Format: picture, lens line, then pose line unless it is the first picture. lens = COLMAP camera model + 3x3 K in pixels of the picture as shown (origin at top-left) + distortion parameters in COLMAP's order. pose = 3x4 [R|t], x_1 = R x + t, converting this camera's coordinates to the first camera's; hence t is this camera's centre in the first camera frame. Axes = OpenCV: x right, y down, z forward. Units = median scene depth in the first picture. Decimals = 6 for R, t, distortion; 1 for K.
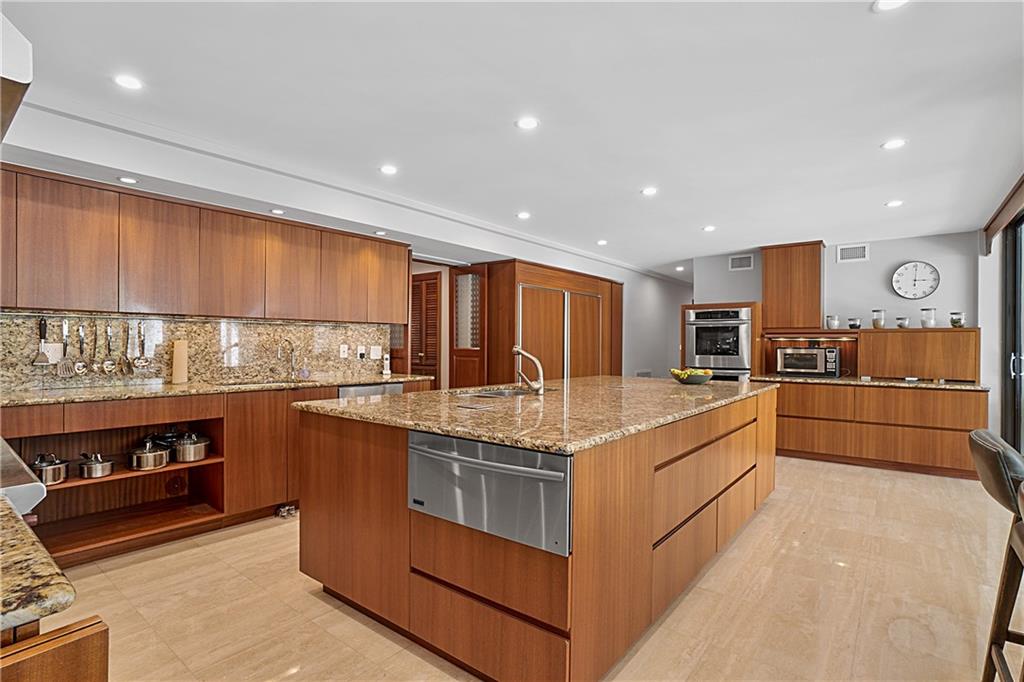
lens RADIAL K [[502.9, 0, 505.8], [0, 502.9, 347.7], [0, 0, 1]] dist [-0.051885, 0.025387]
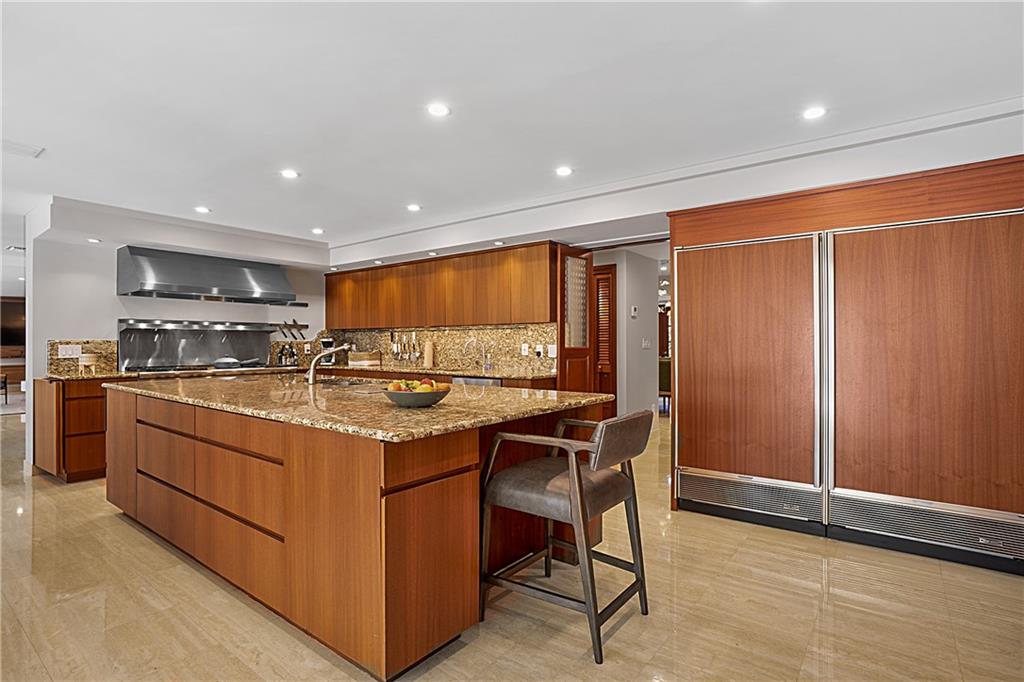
lens RADIAL K [[513.1, 0, 506.4], [0, 513.1, 346.8], [0, 0, 1]] dist [-0.048387, 0.023264]
pose [[0.013194, -0.001271, -0.999912, 1.106184], [-0.004600, 0.999989, -0.001332, 0.003481], [0.999902, 0.004618, 0.013188, 1.247666]]
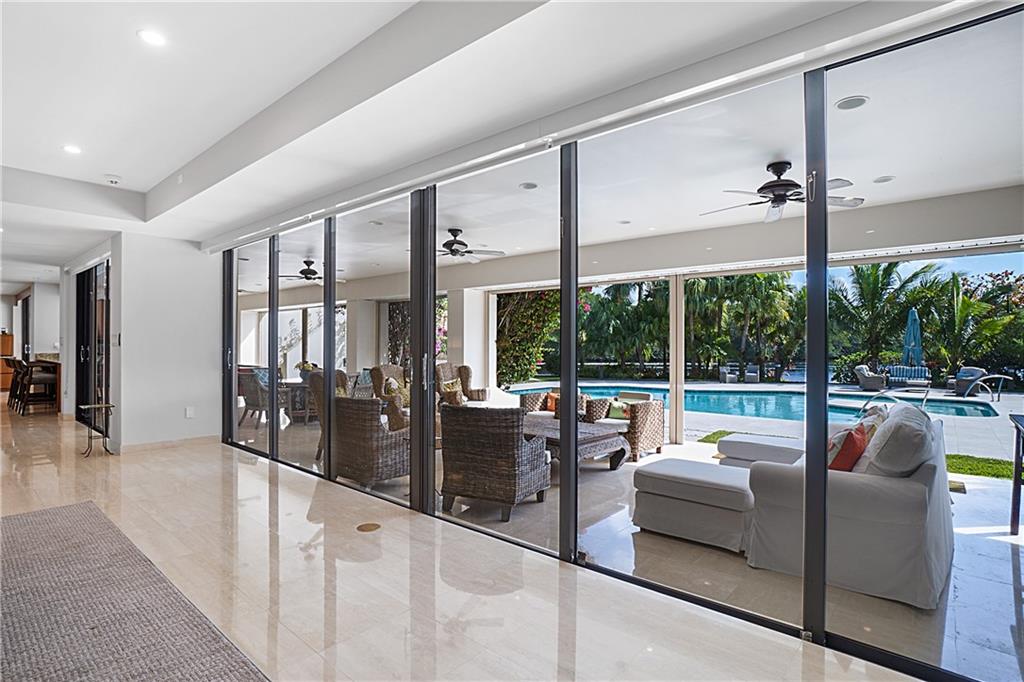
lens RADIAL K [[513.1, 0, 506.4], [0, 513.1, 346.8], [0, 0, 1]] dist [-0.048387, 0.023264]
pose [[0.042516, -0.004268, 0.999087, -1.786087], [0.002403, 0.999988, 0.004170, 0.022695], [-0.999093, 0.002223, 0.042526, -1.961172]]
